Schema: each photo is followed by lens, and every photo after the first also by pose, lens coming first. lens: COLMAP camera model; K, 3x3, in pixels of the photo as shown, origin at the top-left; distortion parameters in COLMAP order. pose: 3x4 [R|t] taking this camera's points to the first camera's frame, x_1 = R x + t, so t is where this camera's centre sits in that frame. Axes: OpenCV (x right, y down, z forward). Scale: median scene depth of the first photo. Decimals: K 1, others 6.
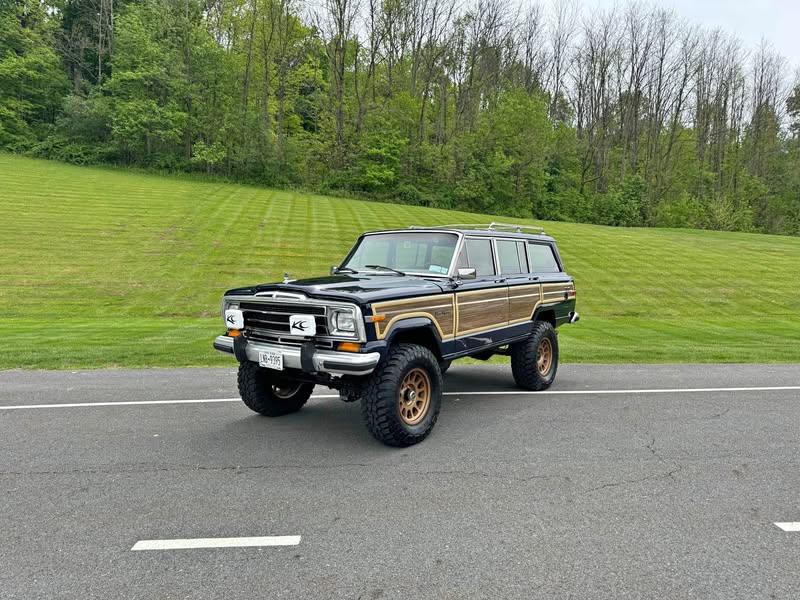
lens RADIAL K [[590.5, 0, 400.0], [0, 590.5, 300.0], [0, 0, 1]] dist [0.026673, -0.003561]
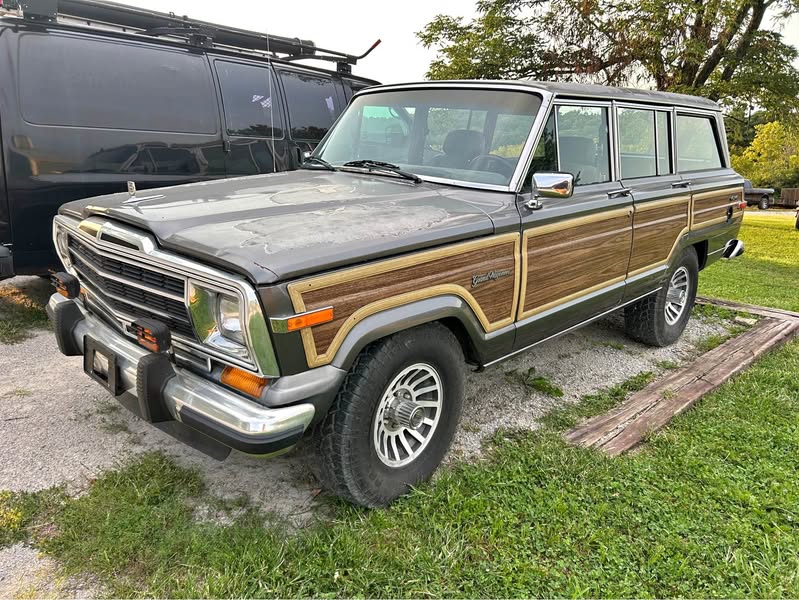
lens RADIAL K [[589.8, 0, 399.5], [0, 589.8, 300.0], [0, 0, 1]] dist [0.026673, -0.003561]
pose [[0.990828, 0.062291, -0.119919, 0.057207], [-0.033609, 0.973130, 0.227789, -0.060719], [0.130886, -0.221670, 0.966298, 0.533980]]
